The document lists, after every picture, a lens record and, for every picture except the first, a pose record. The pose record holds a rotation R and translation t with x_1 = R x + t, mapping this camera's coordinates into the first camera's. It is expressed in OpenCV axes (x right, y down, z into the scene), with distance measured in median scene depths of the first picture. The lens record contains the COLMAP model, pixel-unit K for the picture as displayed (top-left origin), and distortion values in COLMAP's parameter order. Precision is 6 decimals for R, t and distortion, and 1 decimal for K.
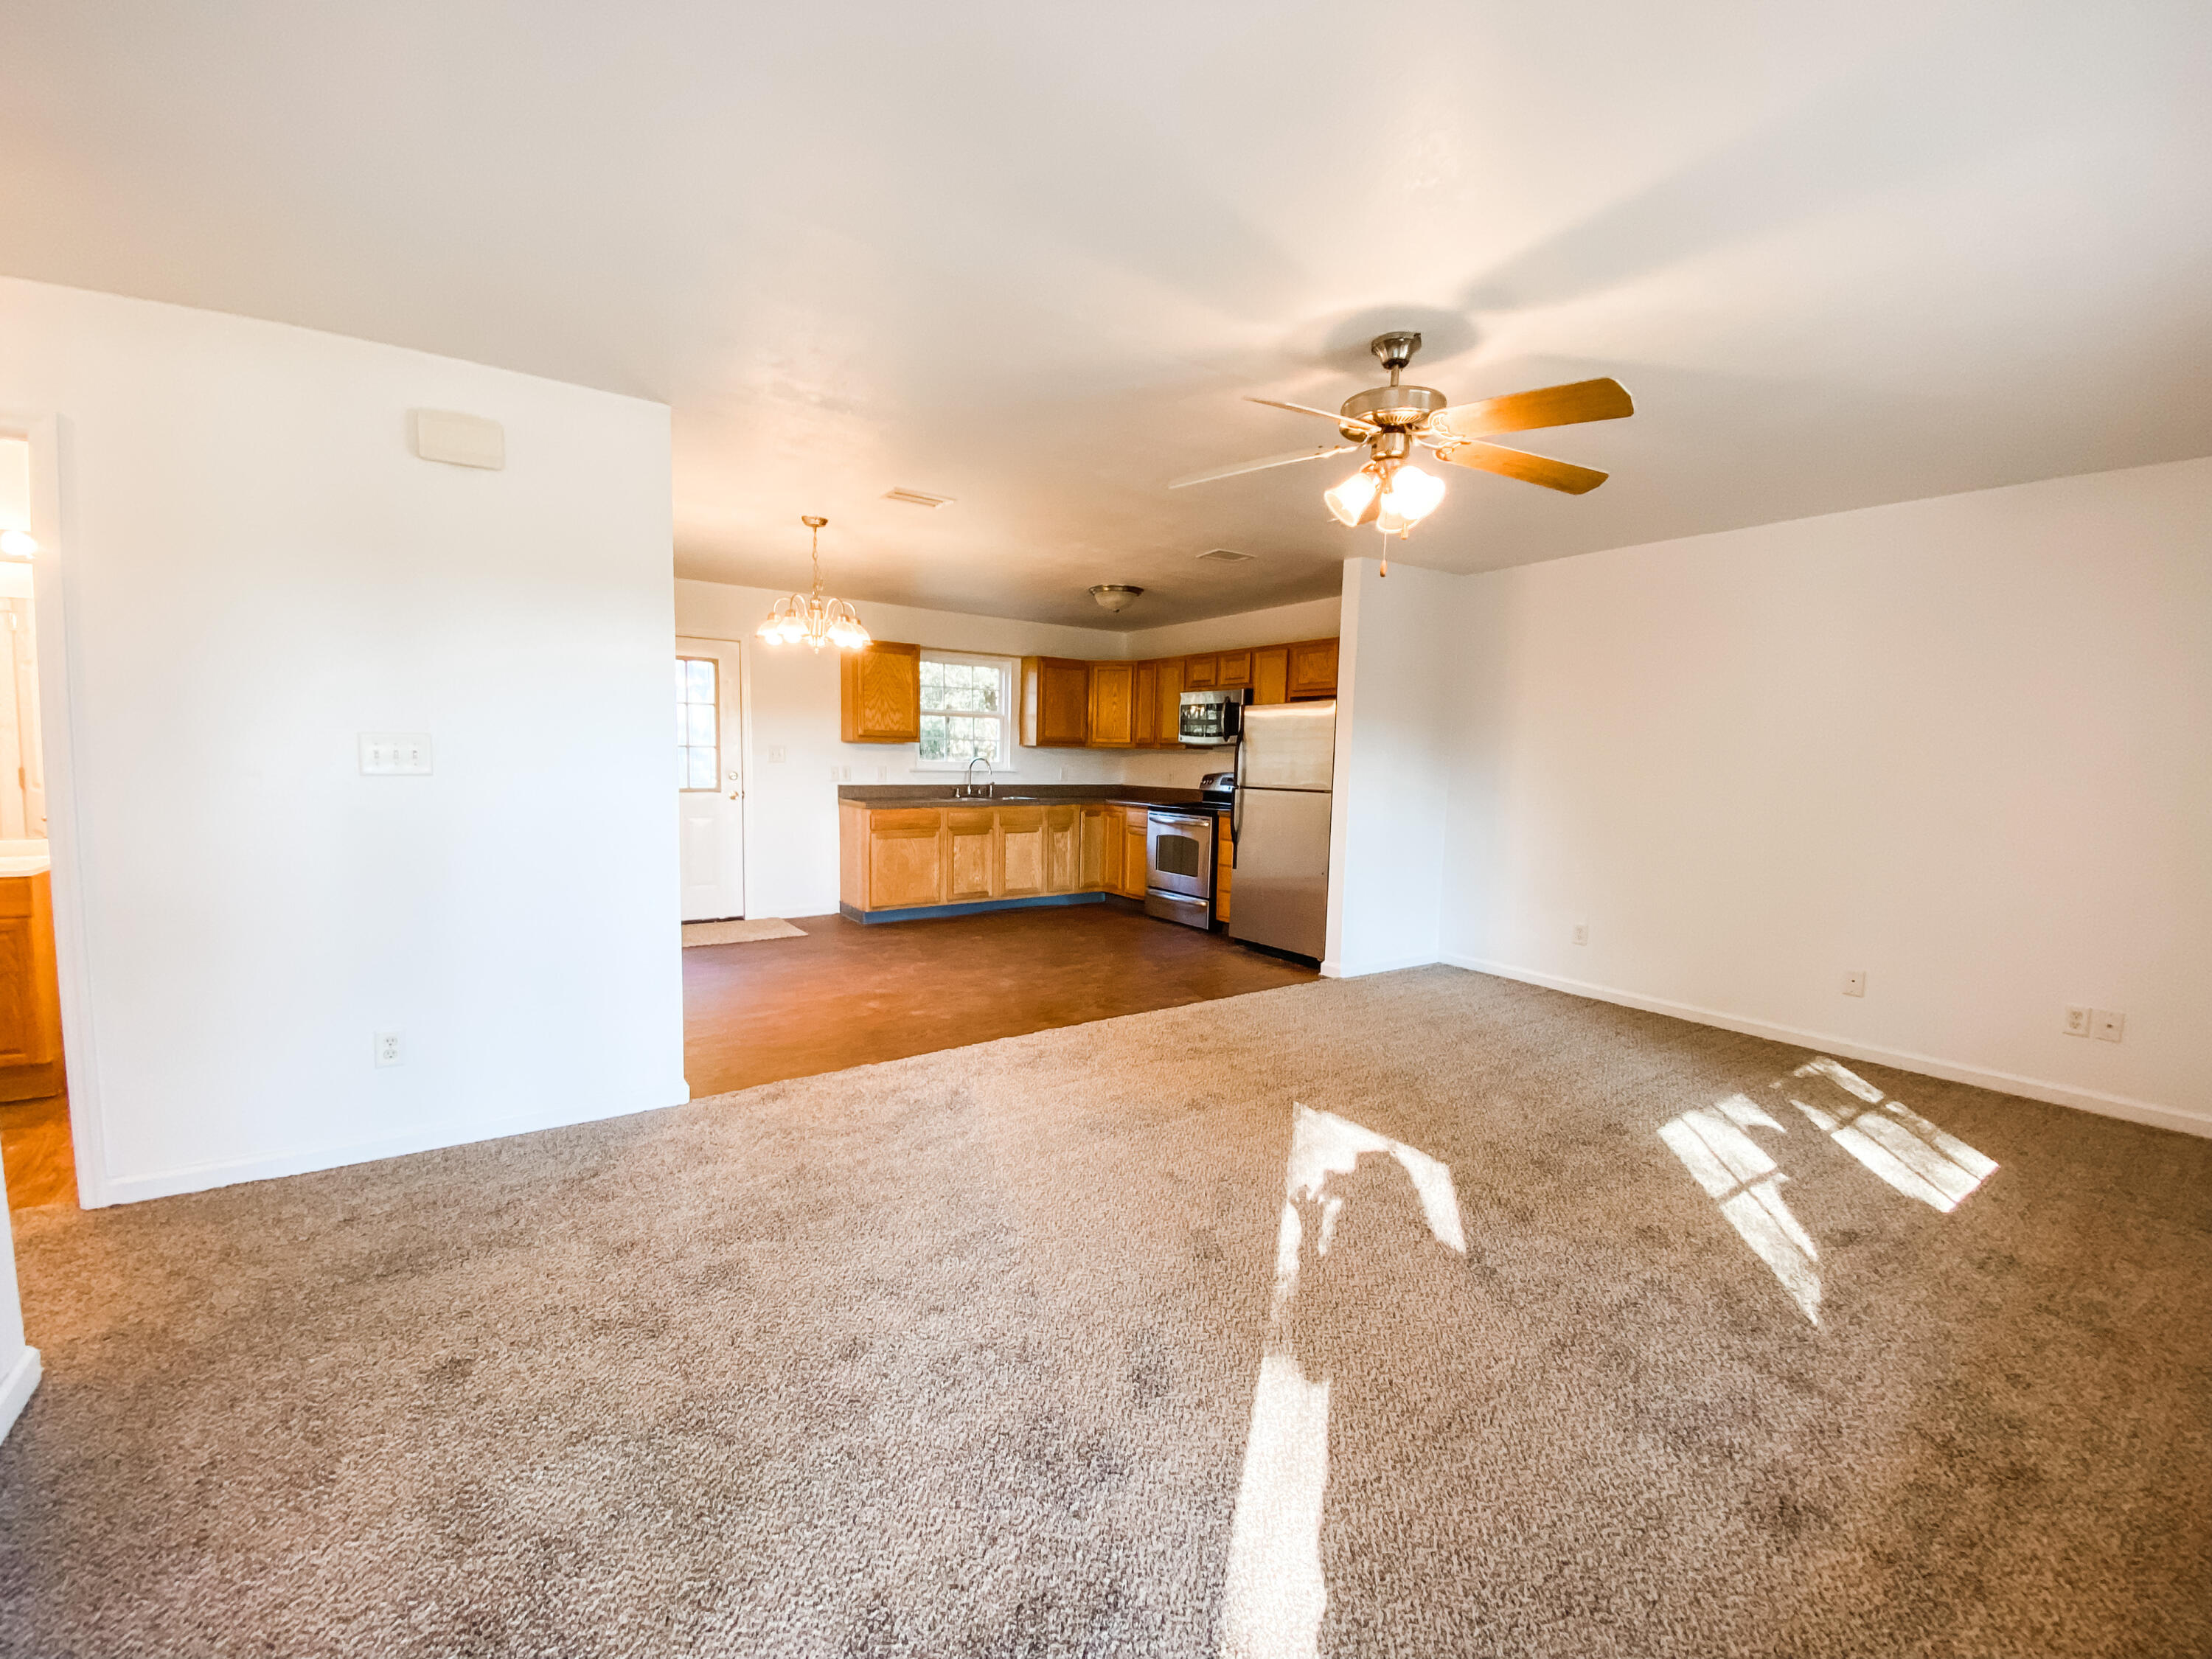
lens RADIAL K [[898.2, 0, 1106.0], [0, 898.2, 829.5], [0, 0, 1]] dist [0.023009, -0.022868]
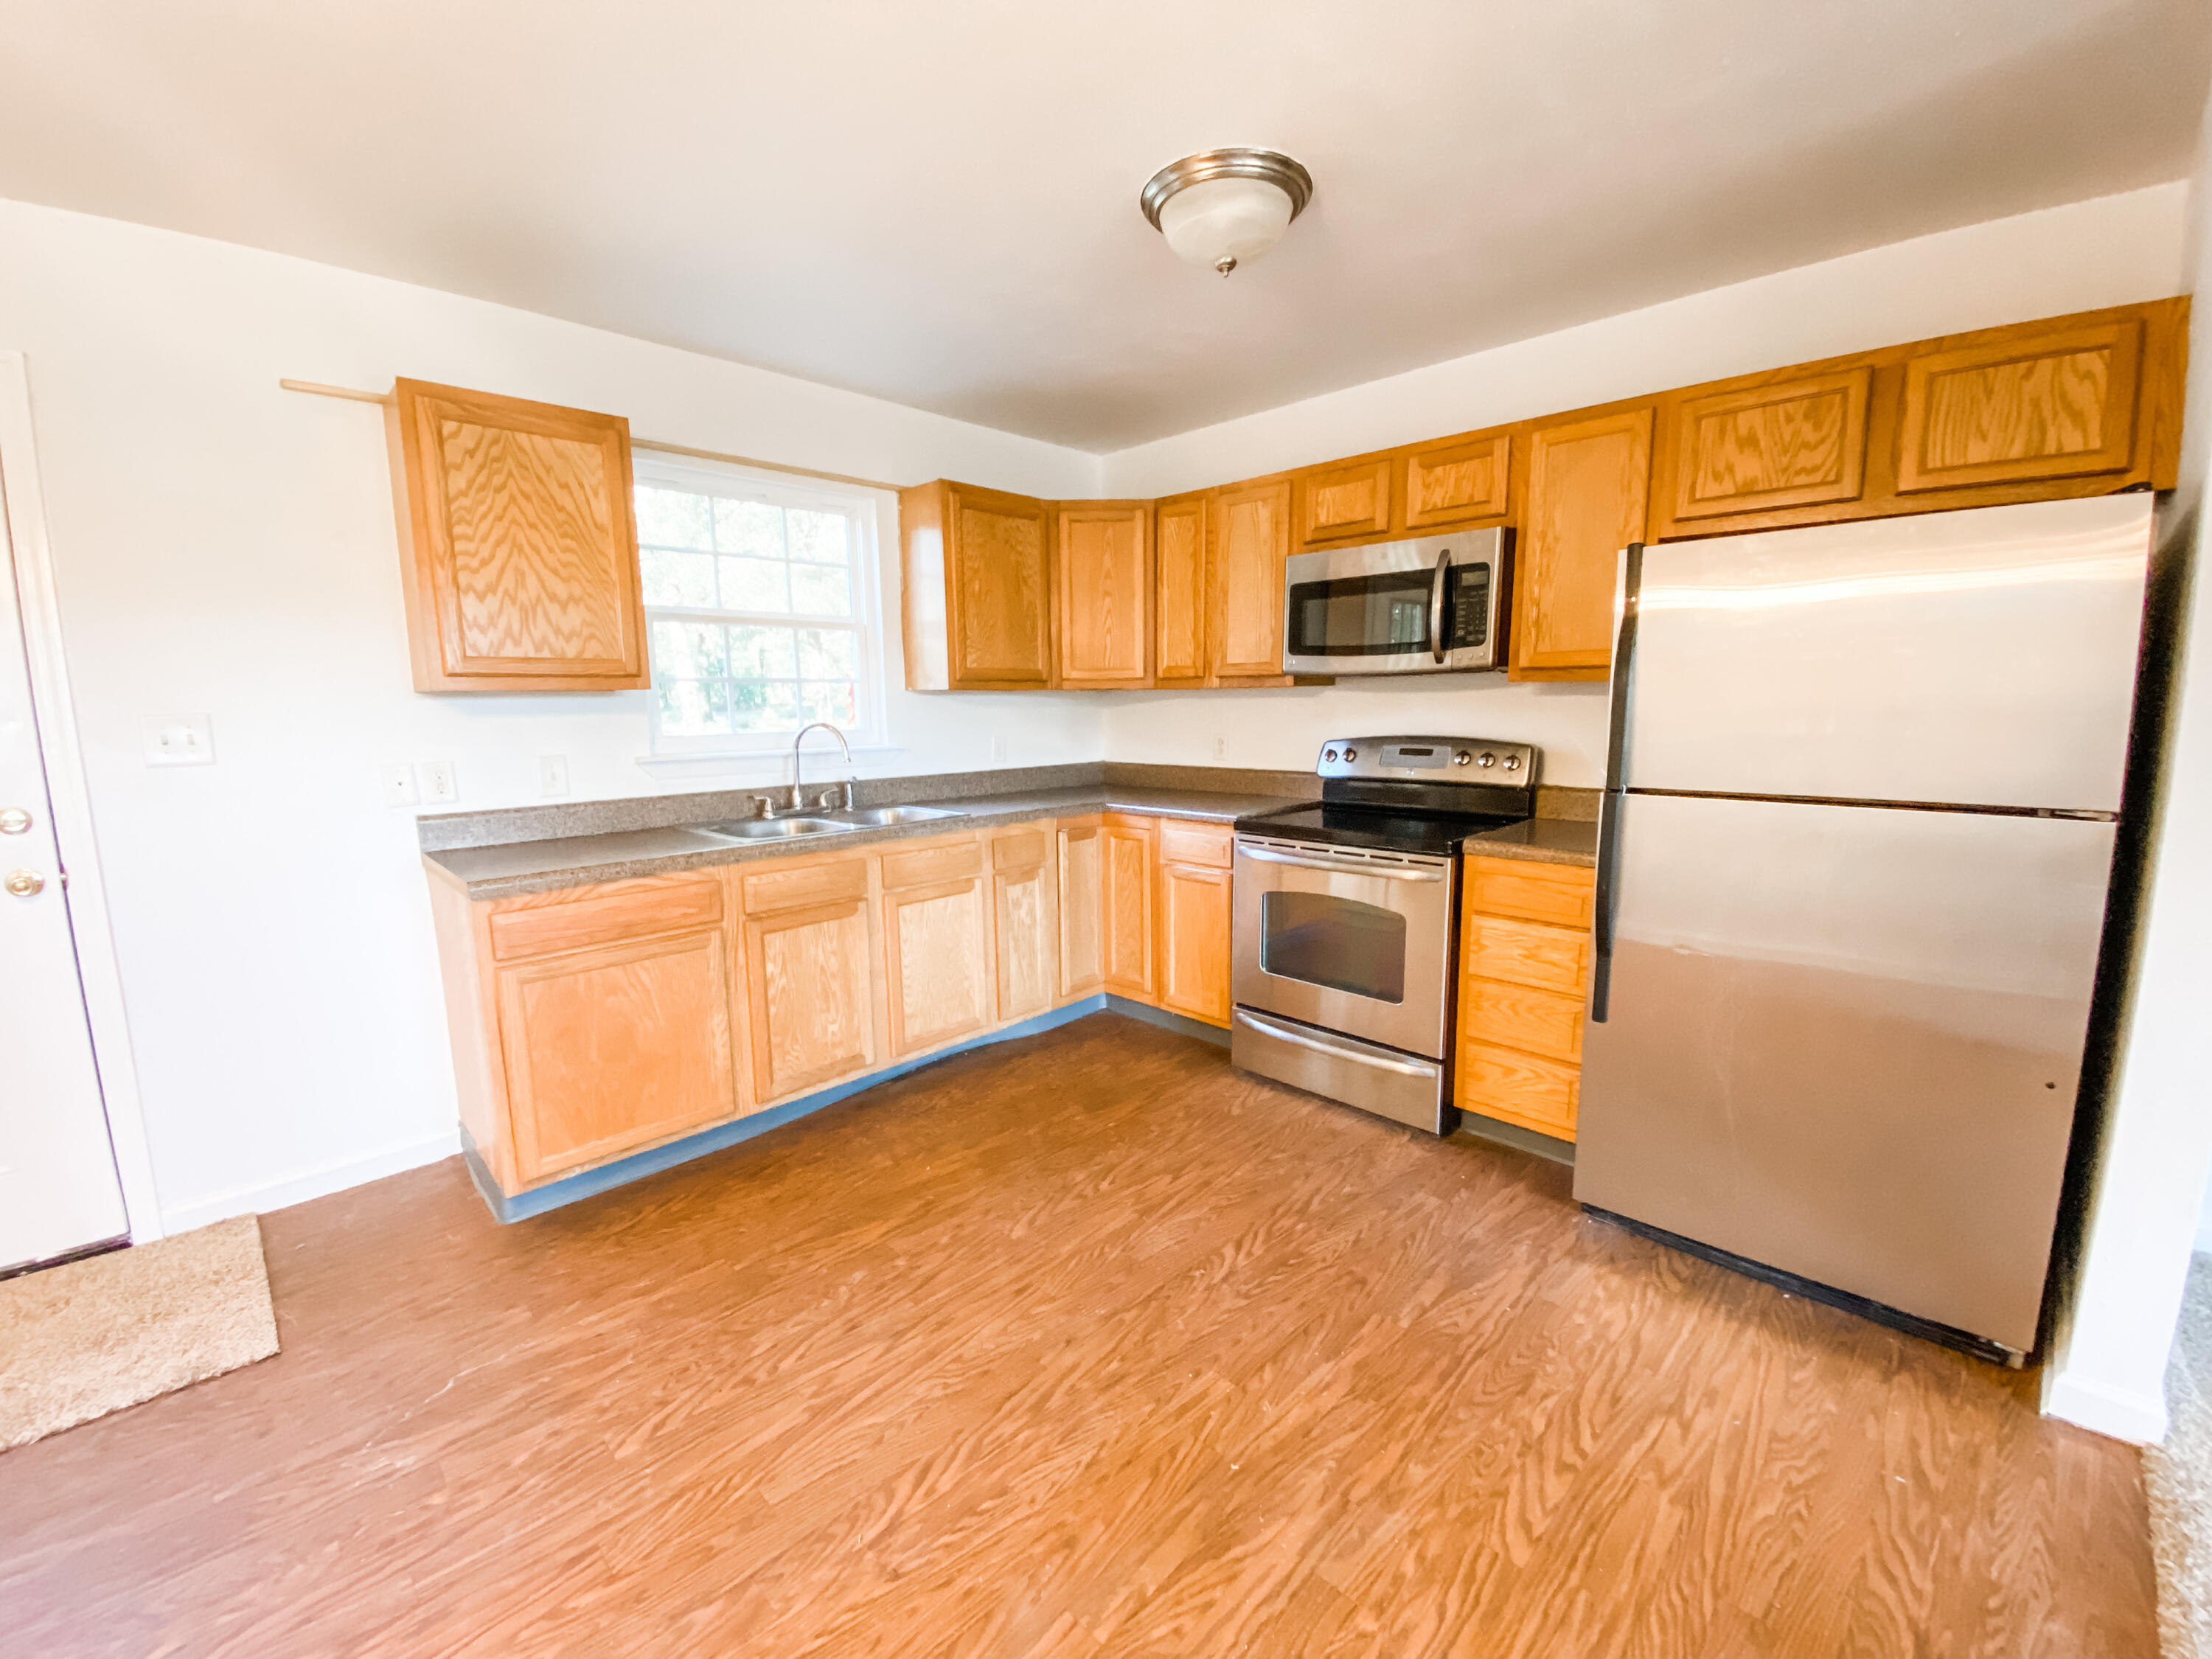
lens RADIAL K [[898.2, 0, 1106.0], [0, 898.2, 829.5], [0, 0, 1]] dist [0.023009, -0.022868]
pose [[0.983208, -0.058631, 0.172815, -0.103390], [0.047213, 0.996467, 0.069458, -0.064962], [-0.176277, -0.060133, 0.982502, 0.689173]]
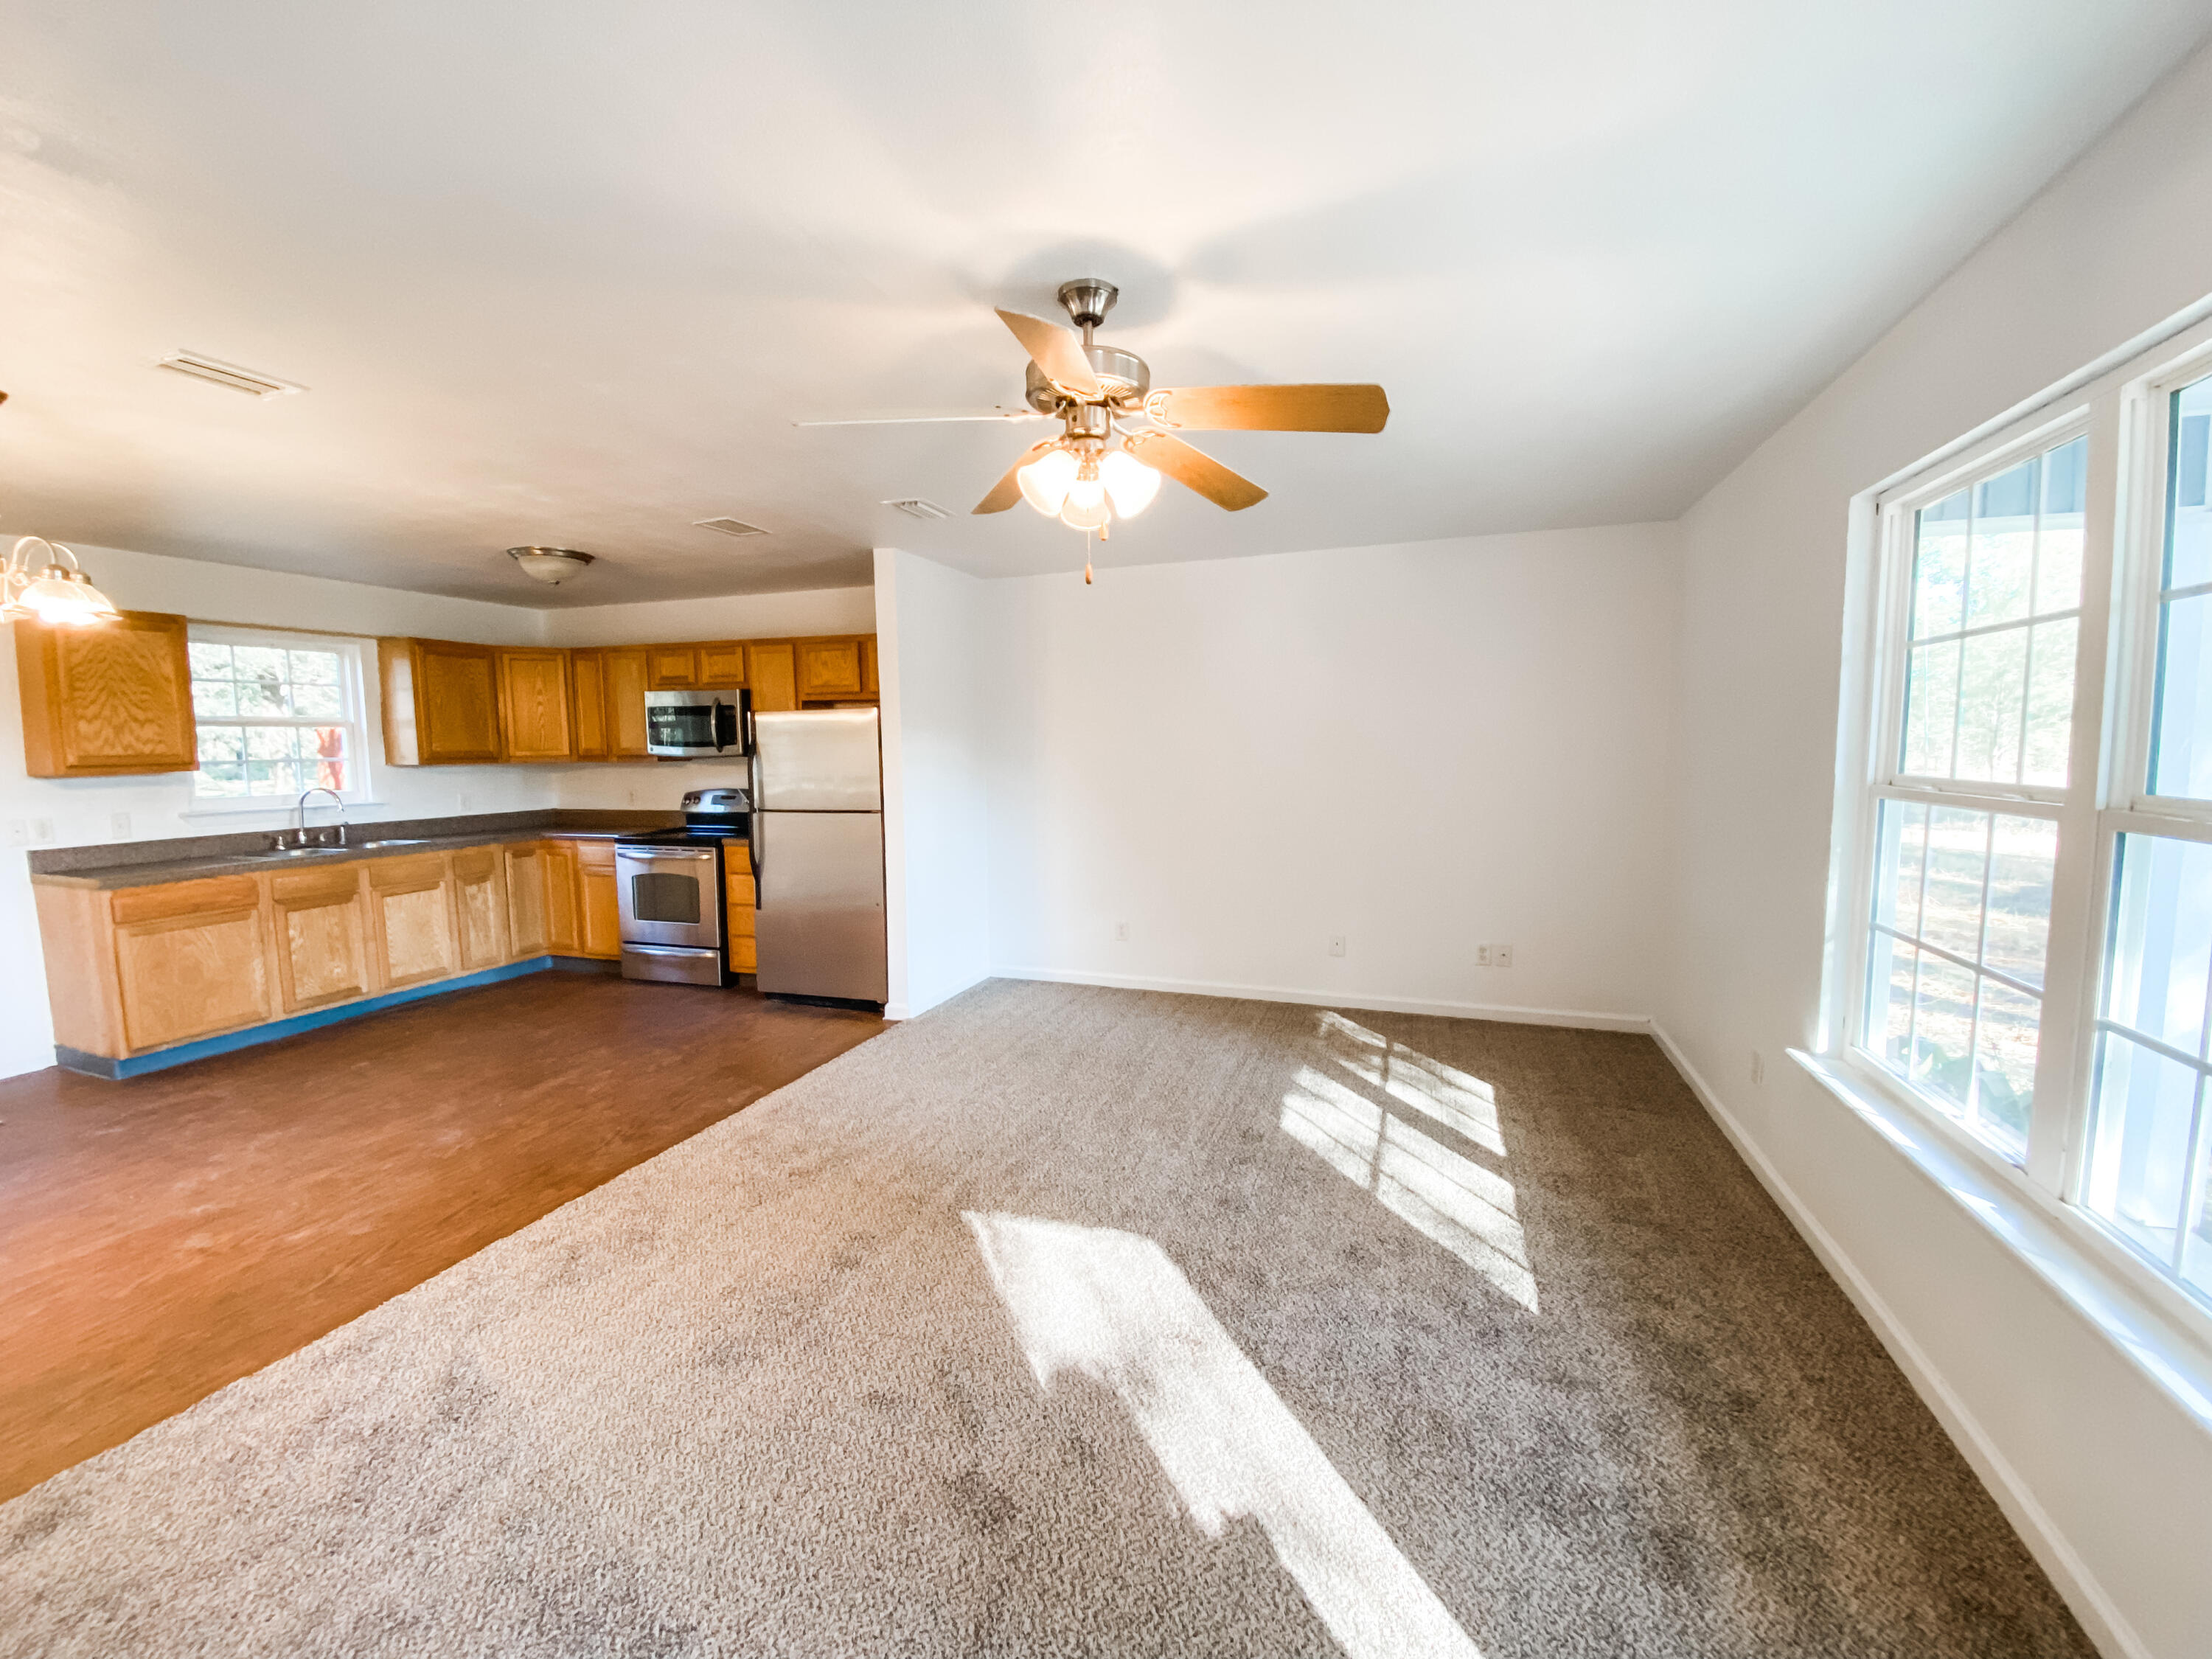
lens RADIAL K [[898.2, 0, 1106.0], [0, 898.2, 829.5], [0, 0, 1]] dist [0.023009, -0.022868]
pose [[0.807508, -0.085480, 0.583631, -0.075786], [0.076492, 0.996264, 0.040081, -0.038453], [-0.584876, 0.012277, 0.811029, 0.143088]]
